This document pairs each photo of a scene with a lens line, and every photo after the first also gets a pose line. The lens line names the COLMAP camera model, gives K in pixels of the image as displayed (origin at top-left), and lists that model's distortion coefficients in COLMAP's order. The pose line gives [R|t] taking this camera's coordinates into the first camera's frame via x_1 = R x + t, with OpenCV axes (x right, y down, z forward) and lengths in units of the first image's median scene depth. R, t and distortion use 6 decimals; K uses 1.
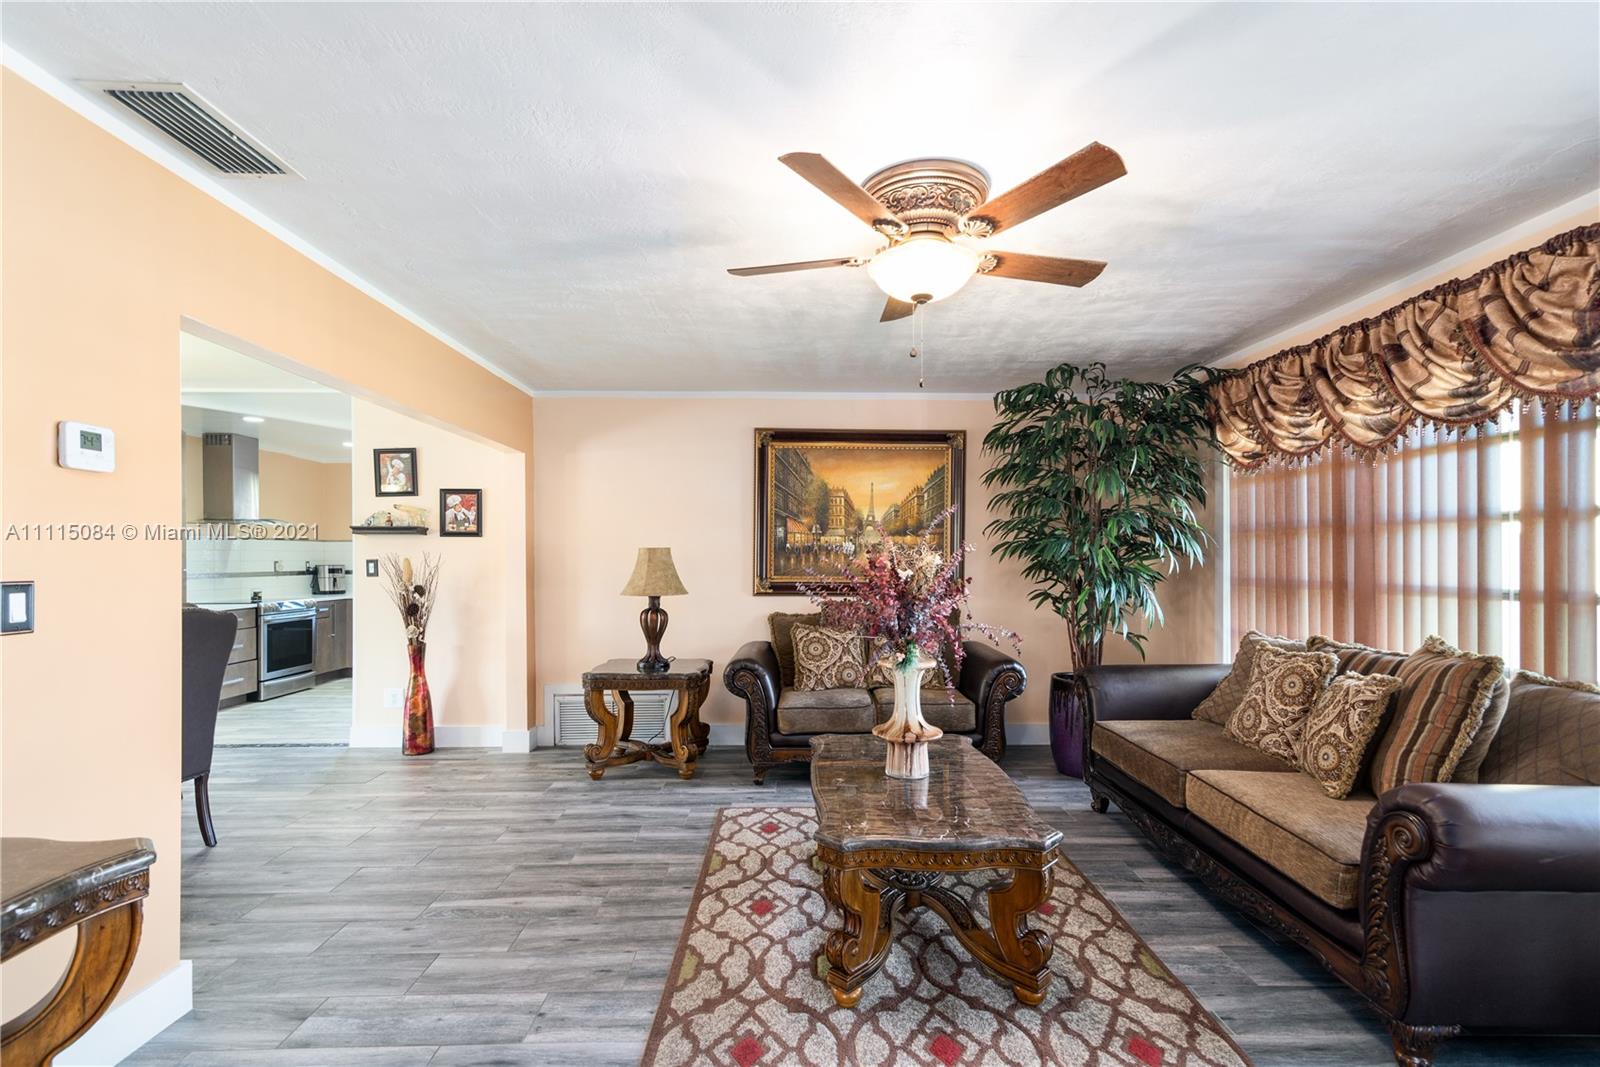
lens RADIAL K [[730.8, 0, 800.8], [0, 730.8, 557.1], [0, 0, 1]] dist [0.014034, -0.000662]
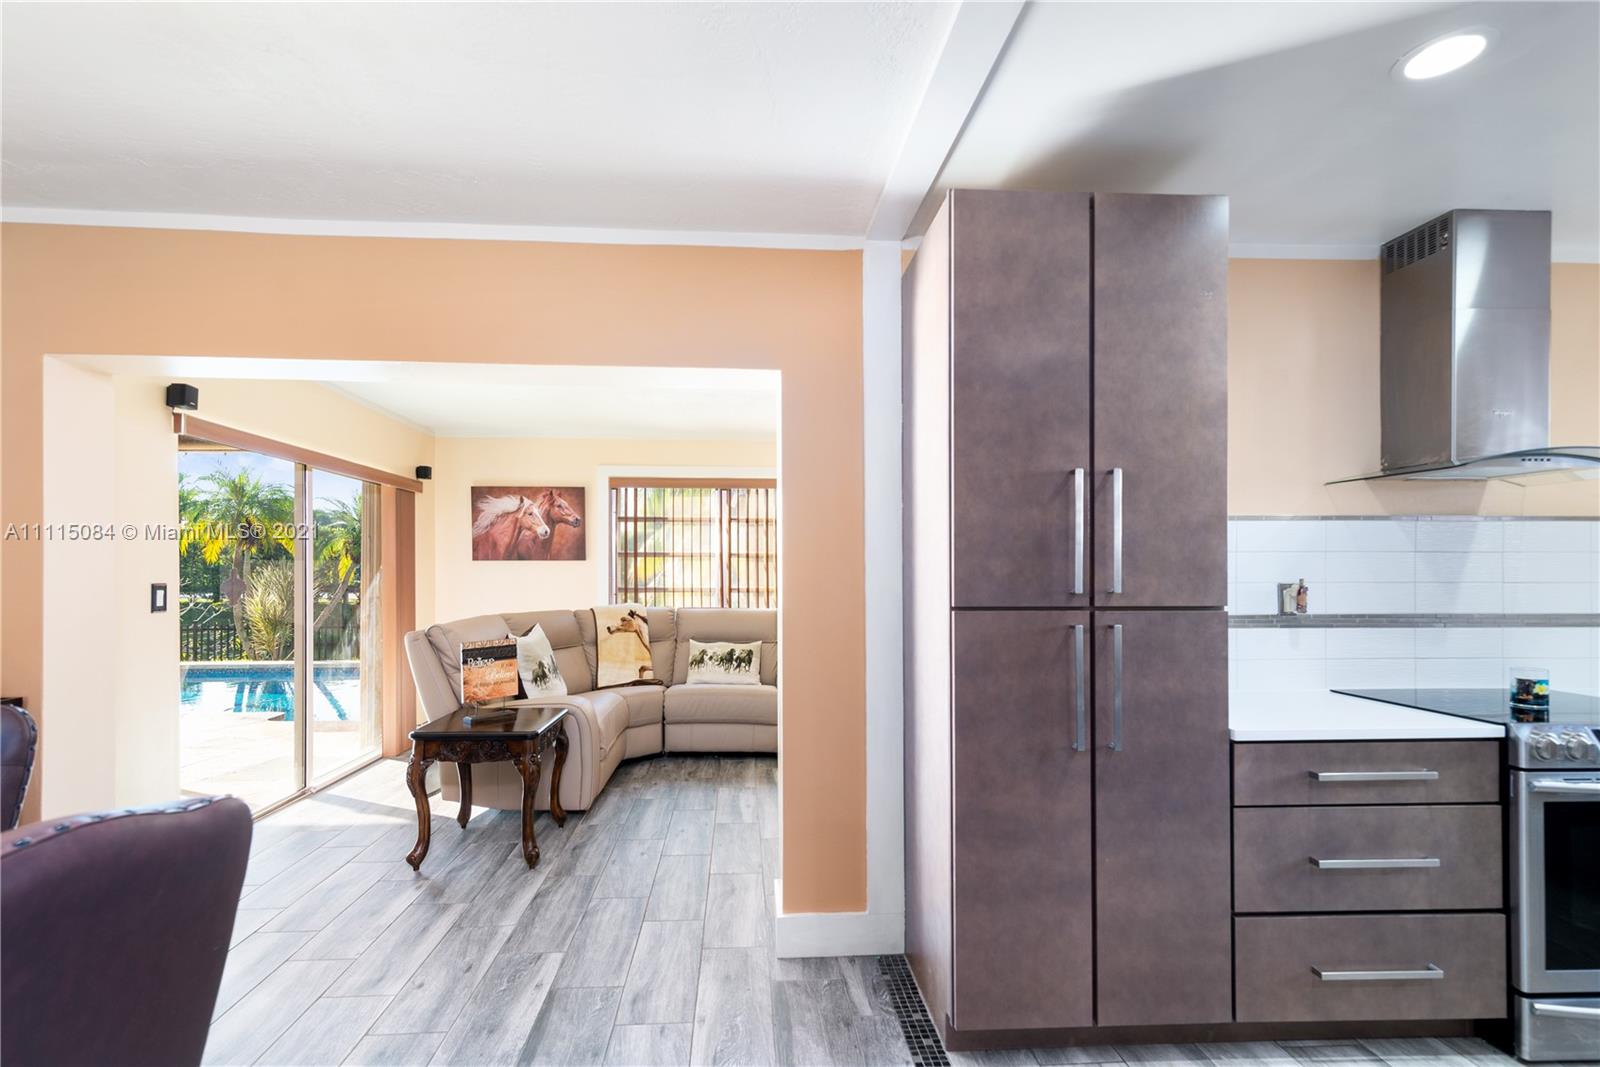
lens RADIAL K [[763.4, 0, 783.4], [0, 763.4, 571.8], [0, 0, 1]] dist [0.012268, -0.000318]
pose [[0.038788, -0.000066, -0.999247, -0.702748], [-0.000619, 1.000000, -0.000090, 0.000957], [0.999247, 0.000622, 0.038788, 1.118966]]
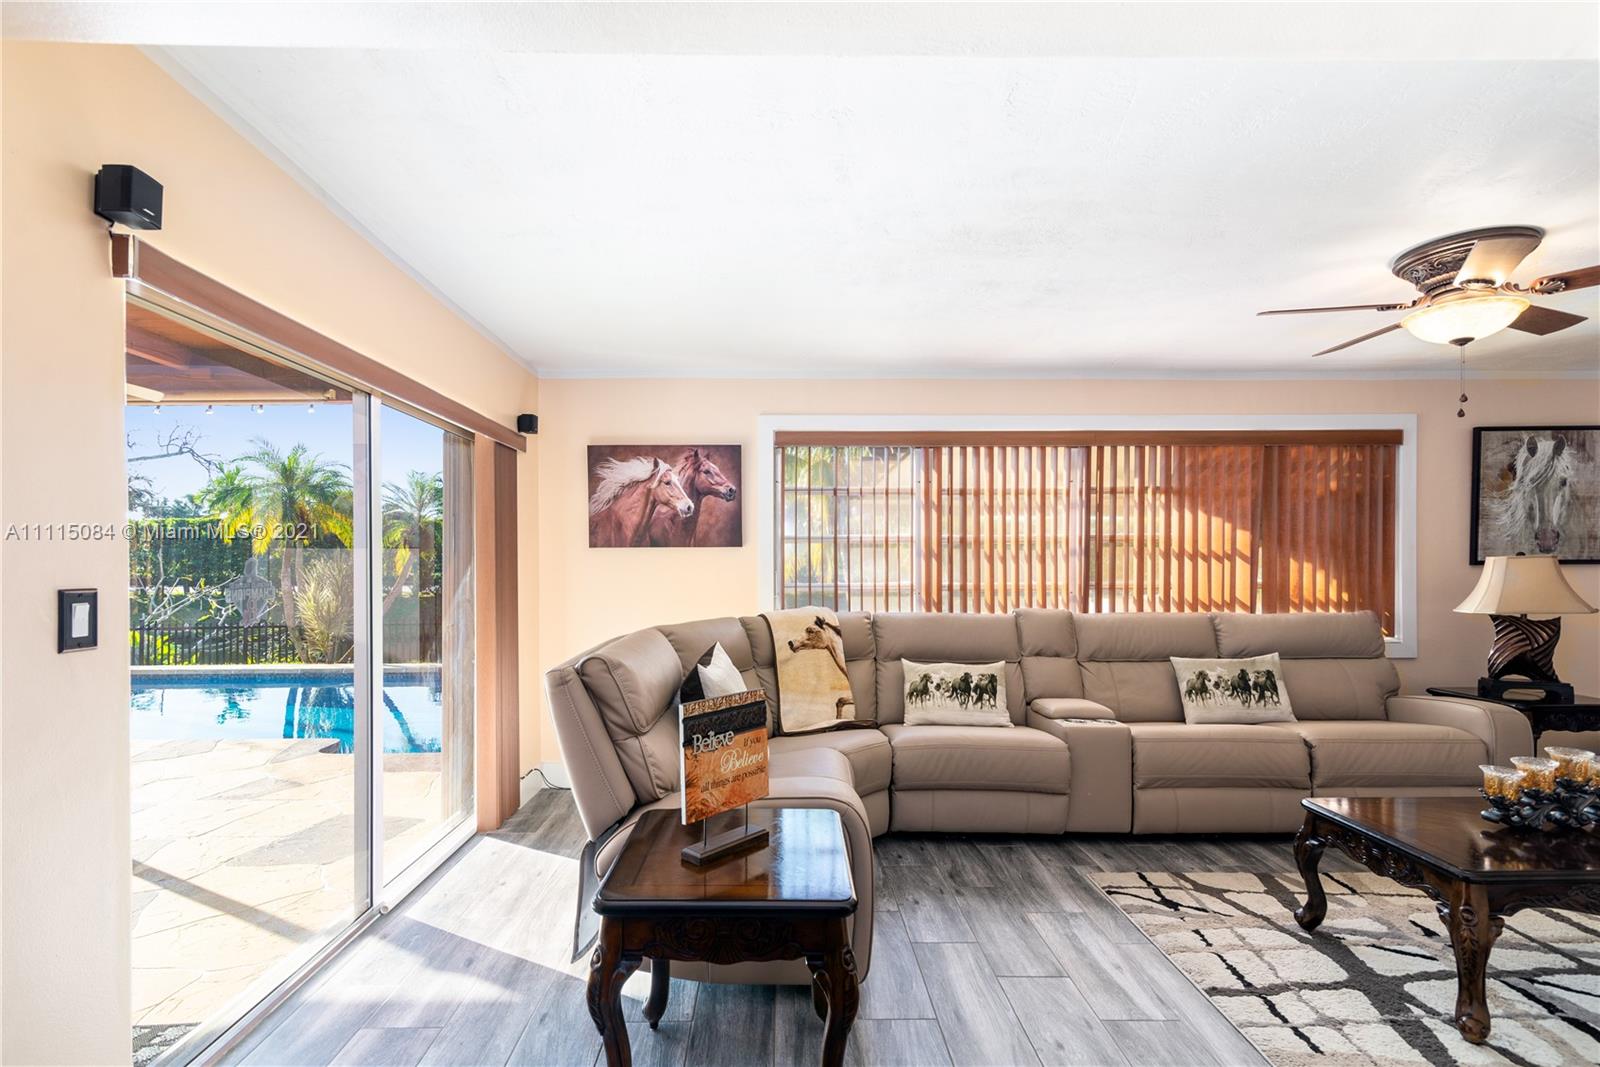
lens RADIAL K [[752.3, 0, 784.9], [0, 752.3, 566.5], [0, 0, 1]] dist [0.012149, -0.000215]
pose [[-0.004827, 0.005041, -0.999976, -1.143375], [0.002266, 0.999985, 0.005030, 0.001384], [0.999986, -0.002241, -0.004838, 0.857028]]
